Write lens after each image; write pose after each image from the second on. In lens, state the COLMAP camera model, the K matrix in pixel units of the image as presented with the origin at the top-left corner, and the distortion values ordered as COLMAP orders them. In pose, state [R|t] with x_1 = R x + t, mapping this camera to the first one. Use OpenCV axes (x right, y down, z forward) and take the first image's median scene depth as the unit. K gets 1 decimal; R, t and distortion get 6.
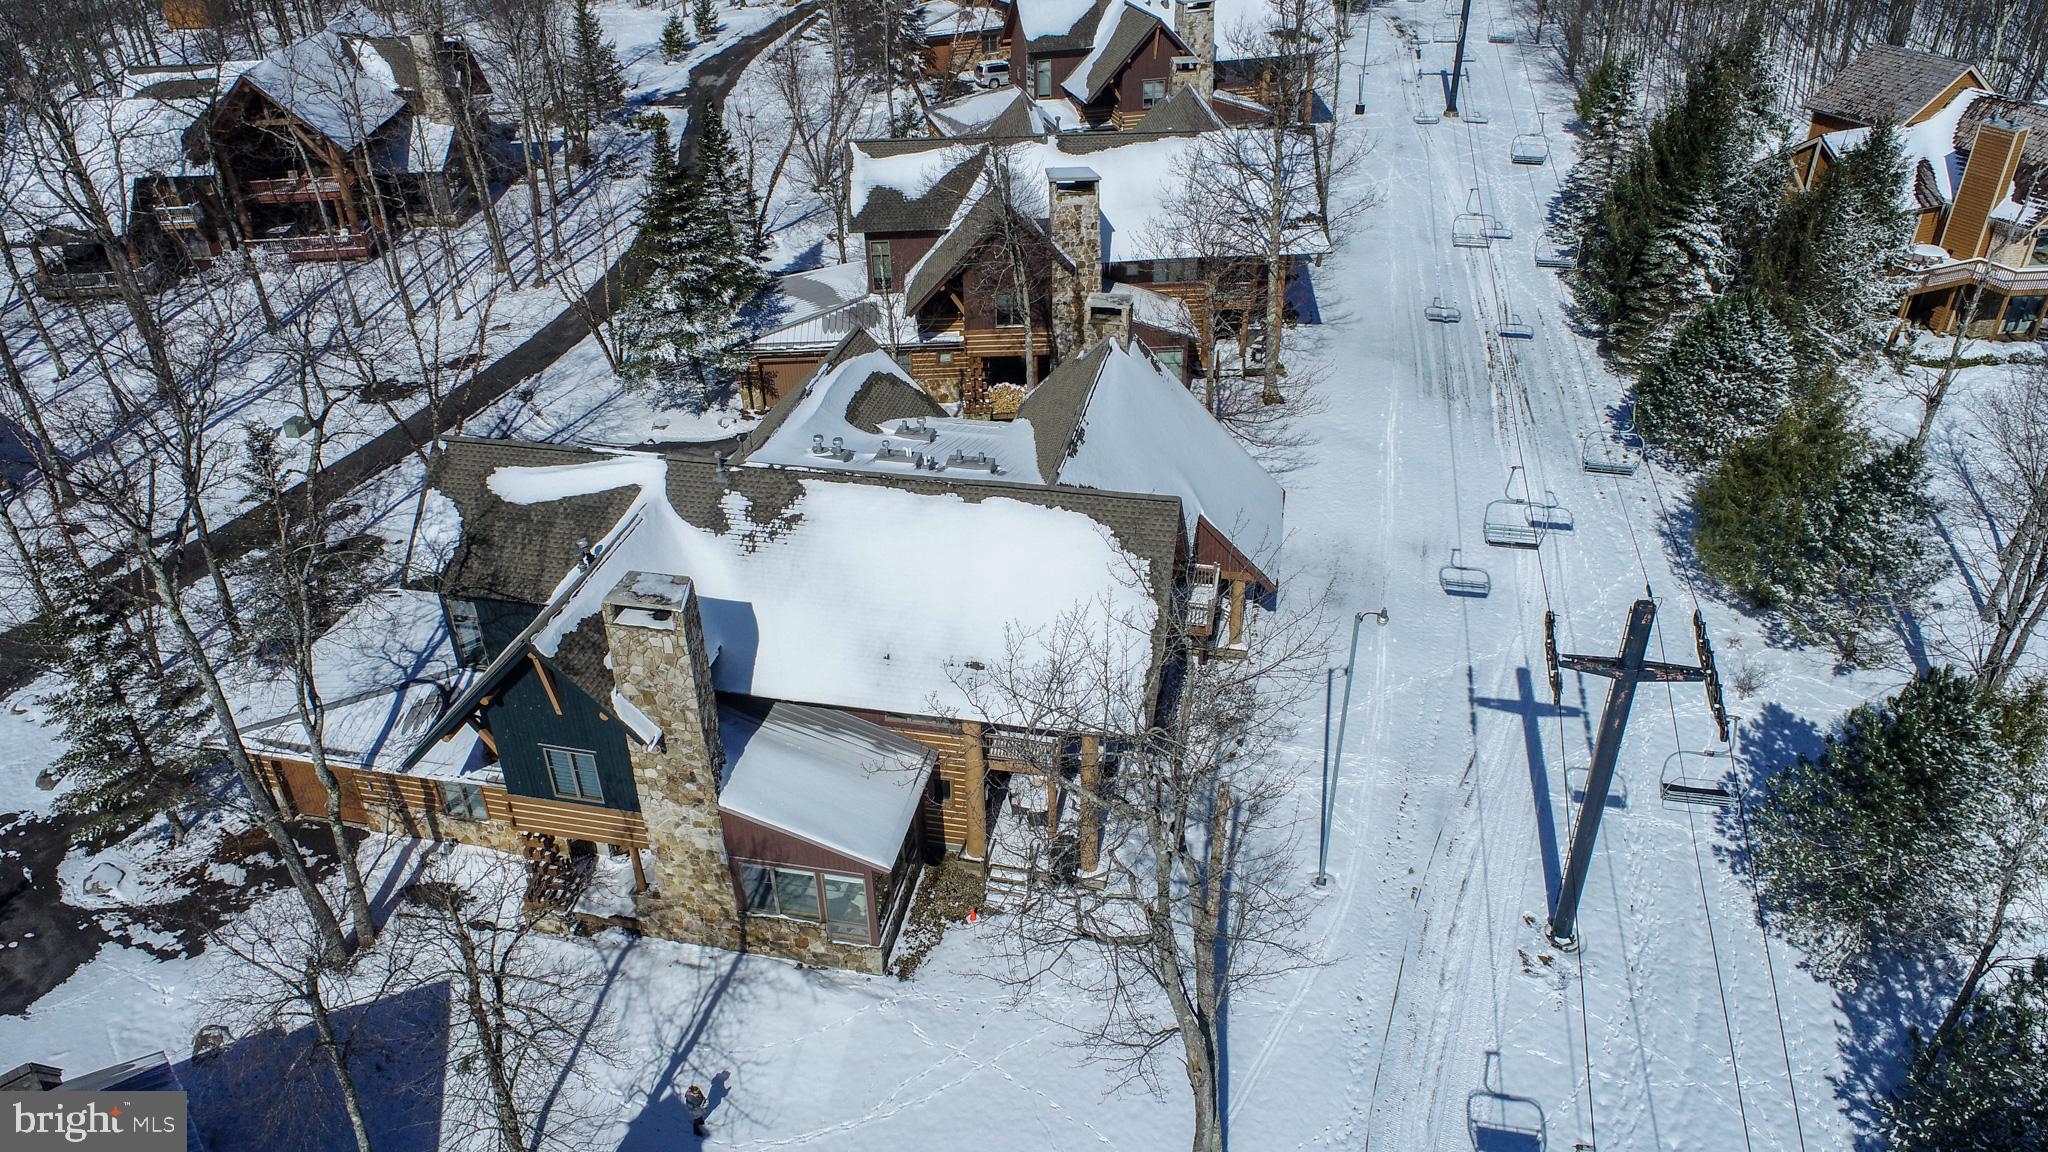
lens RADIAL K [[1358.0, 0, 1024.0], [0, 1358.0, 576.0], [0, 0, 1]] dist [-0.006506, -0.001400]
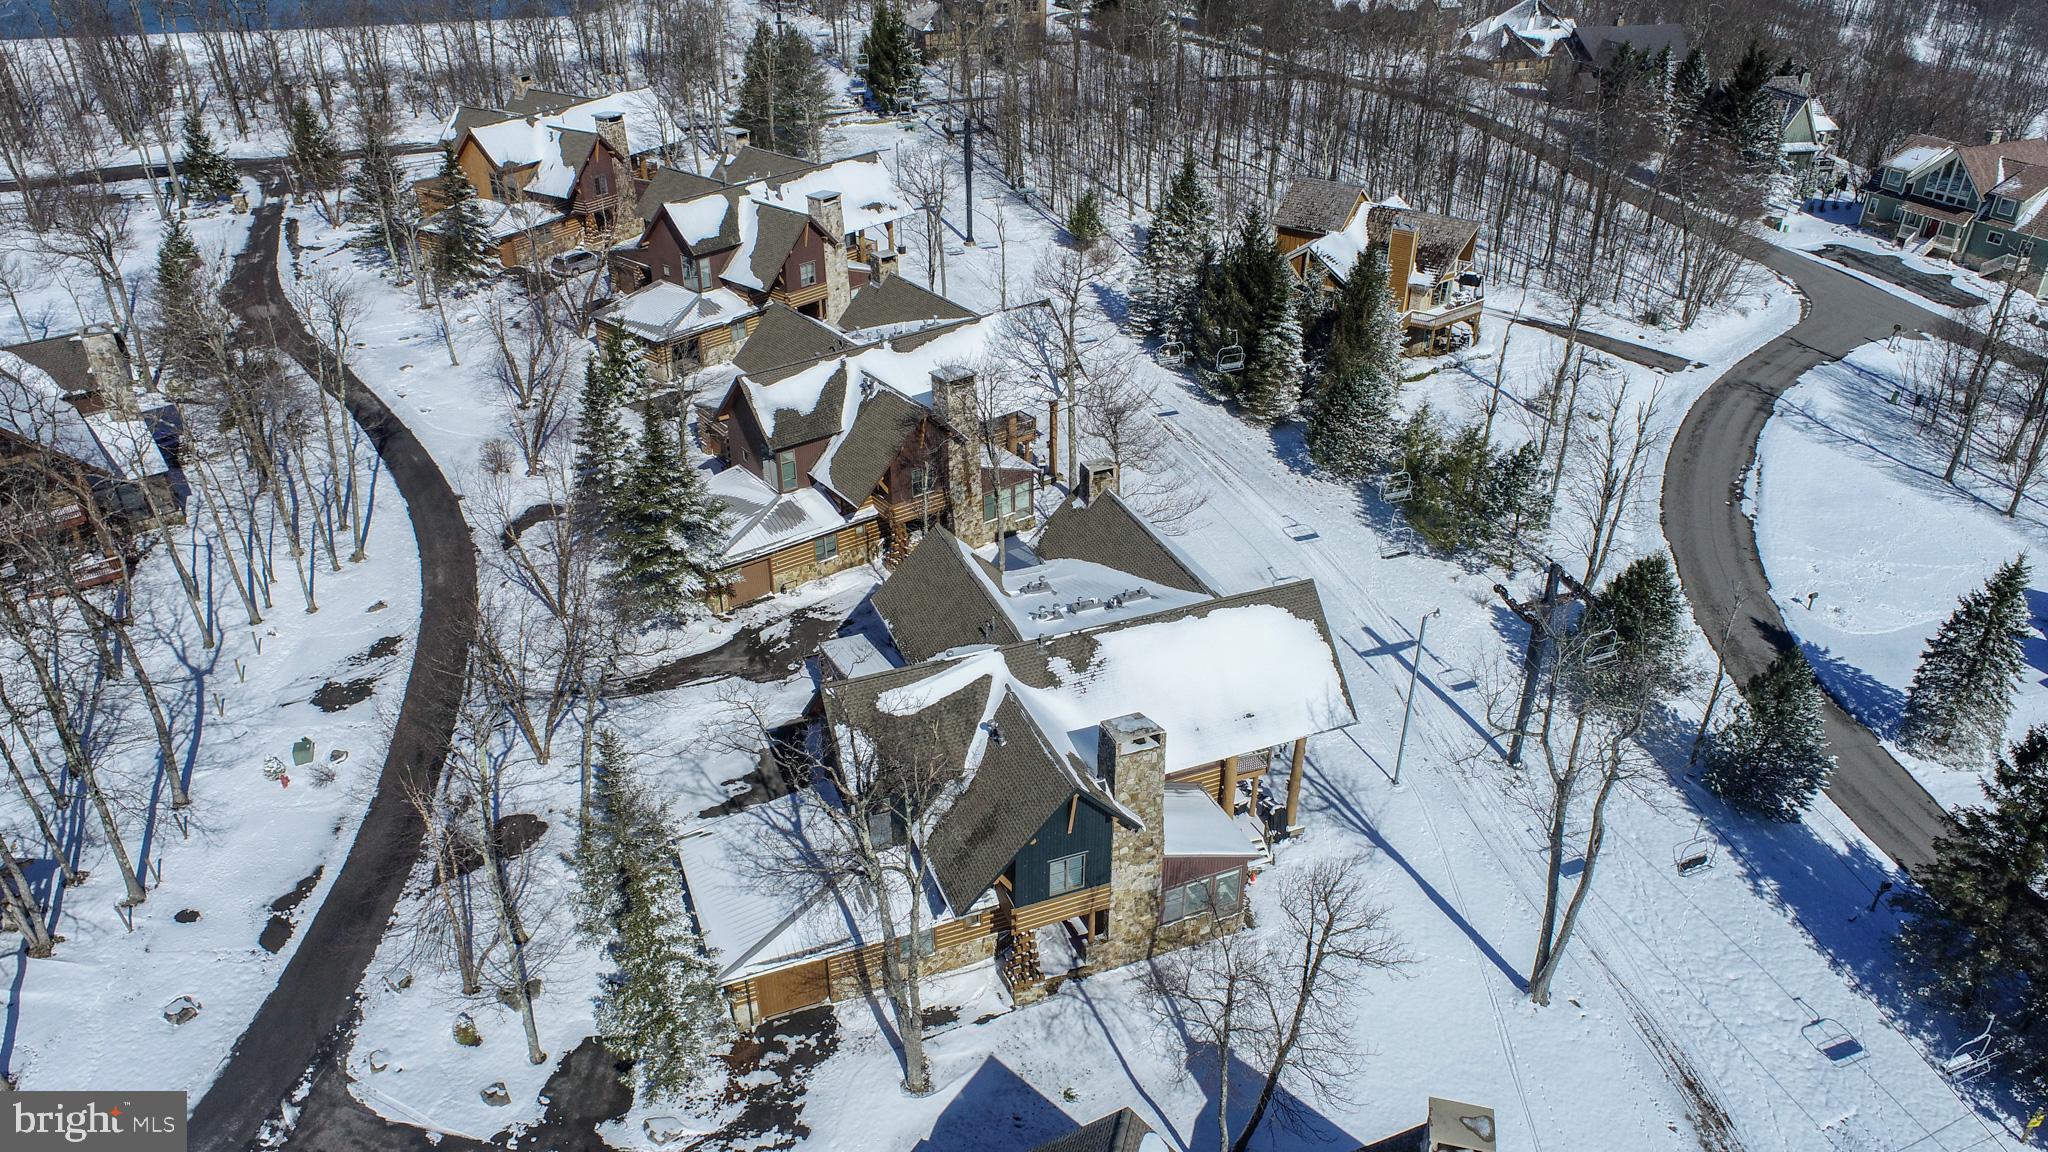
lens RADIAL K [[1358.0, 0, 1024.0], [0, 1358.0, 576.0], [0, 0, 1]] dist [-0.006506, -0.001400]
pose [[0.833754, -0.262760, 0.485604, -0.936036], [0.280675, 0.959087, 0.037059, -0.212230], [-0.475474, 0.105399, 0.873393, -0.258712]]
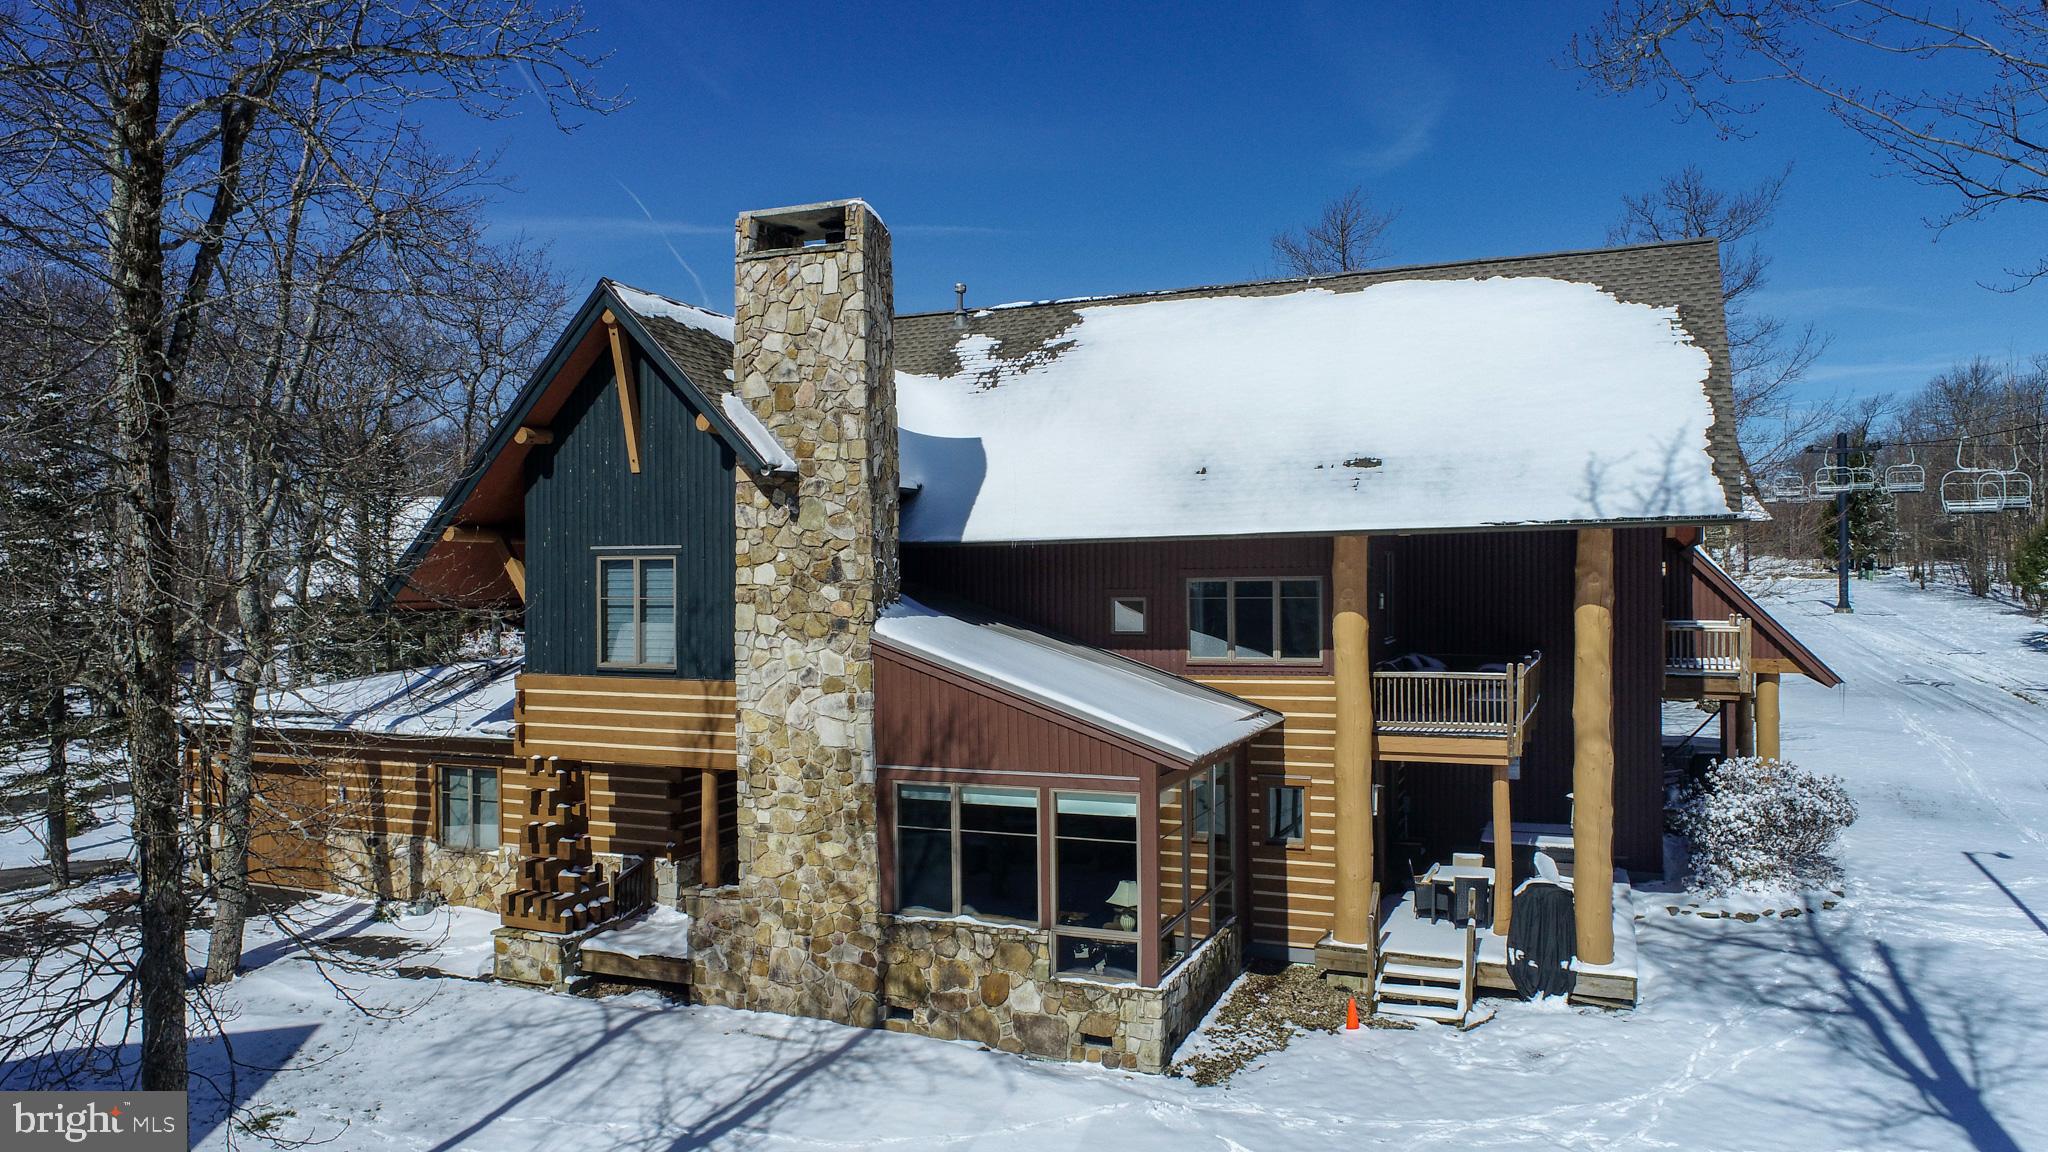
lens RADIAL K [[1370.6, 0, 1031.5], [0, 1370.6, 588.8], [0, 0, 1]] dist [0.000348, -0.001299]
pose [[0.980966, 0.004277, -0.194133, -0.057193], [-0.104880, 0.853055, -0.511172, 0.391345], [0.163420, 0.521803, 0.837267, 0.516828]]
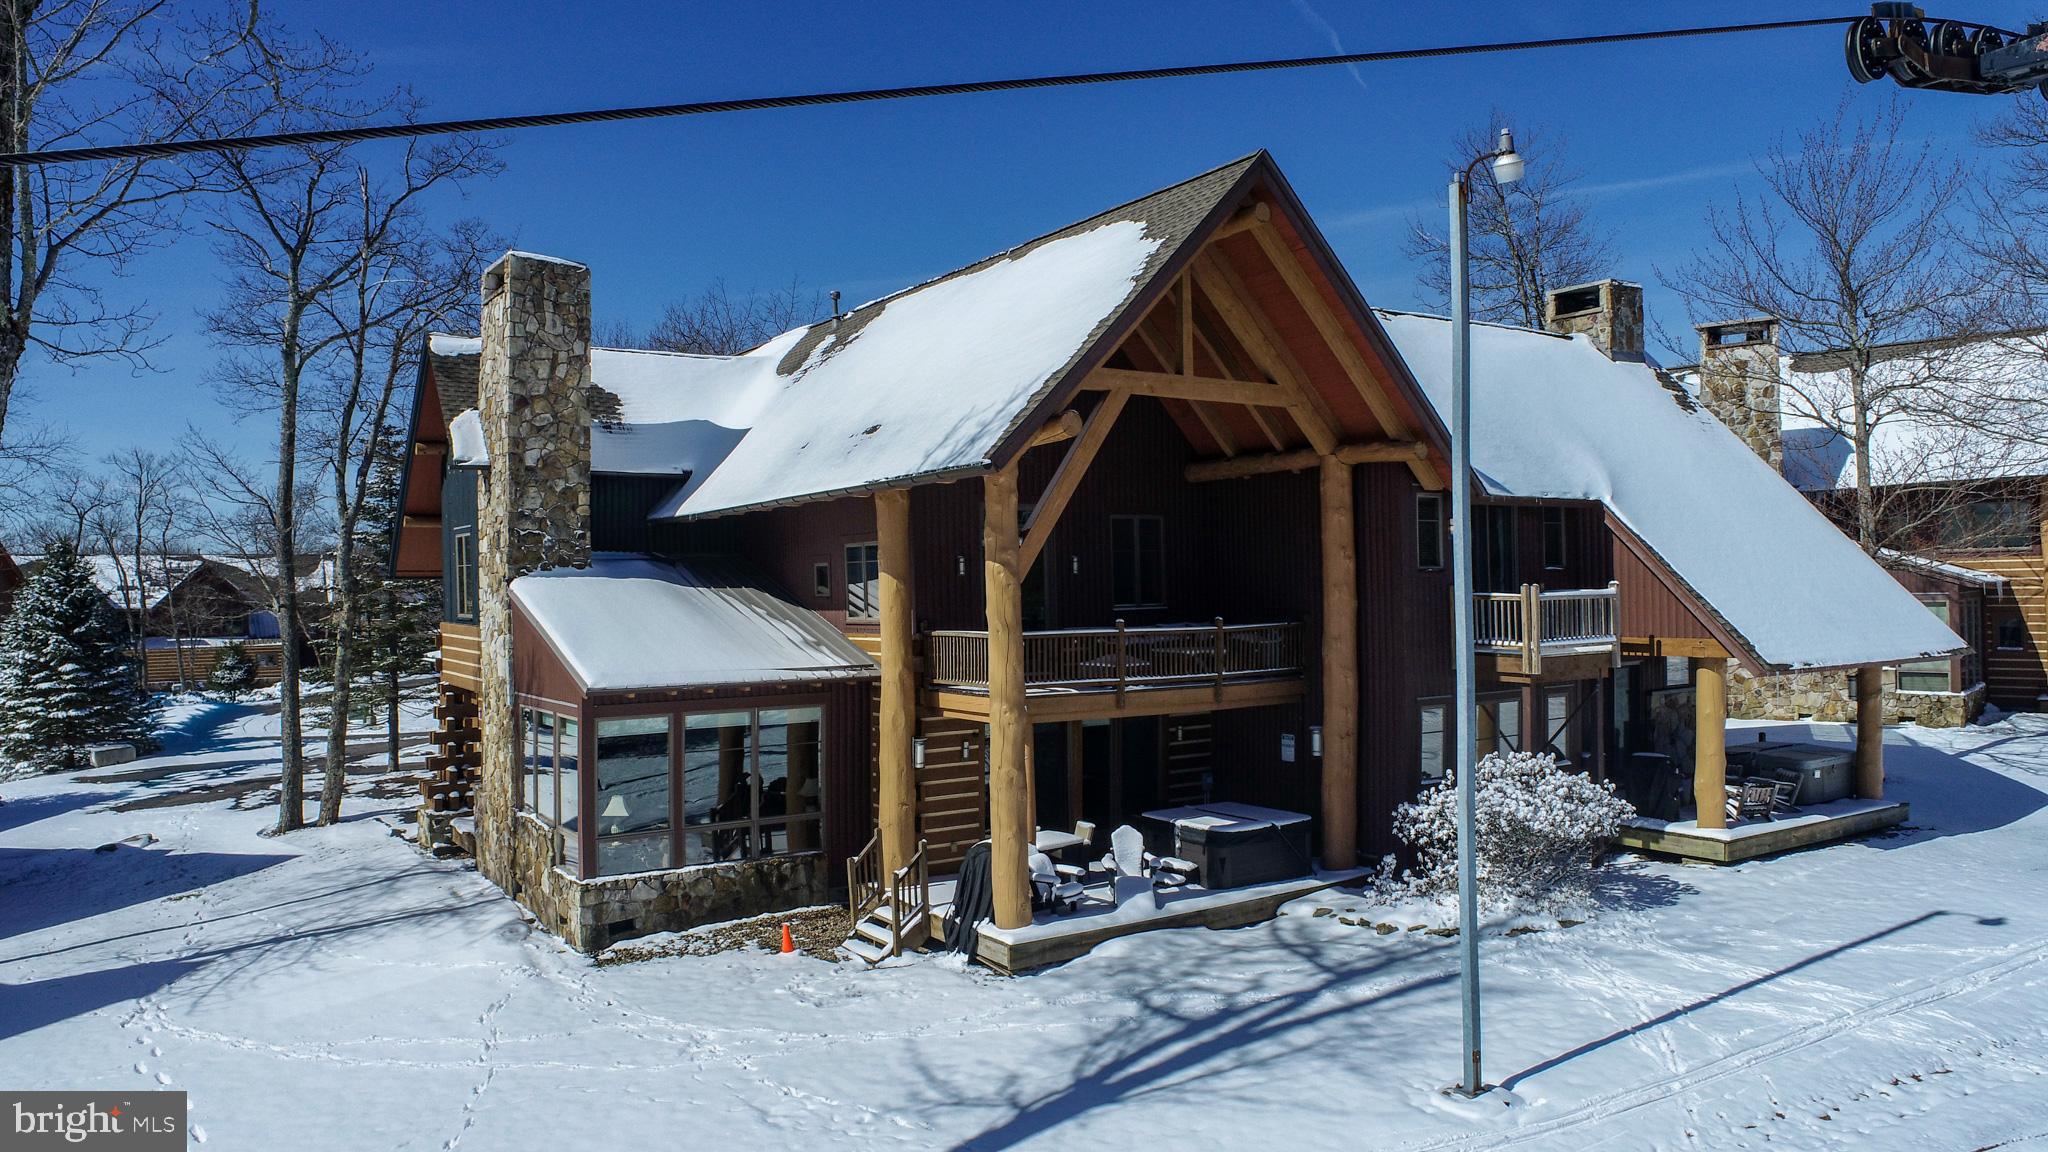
lens RADIAL K [[1436.3, 0, 1024.0], [0, 1436.3, 576.0], [0, 0, 1]] dist [-0.001875, -0.000363]
pose [[0.680624, -0.005192, -0.732615, 0.441771], [-0.382760, 0.850132, -0.361622, 0.301776], [0.624697, 0.526545, 0.576632, 0.693672]]
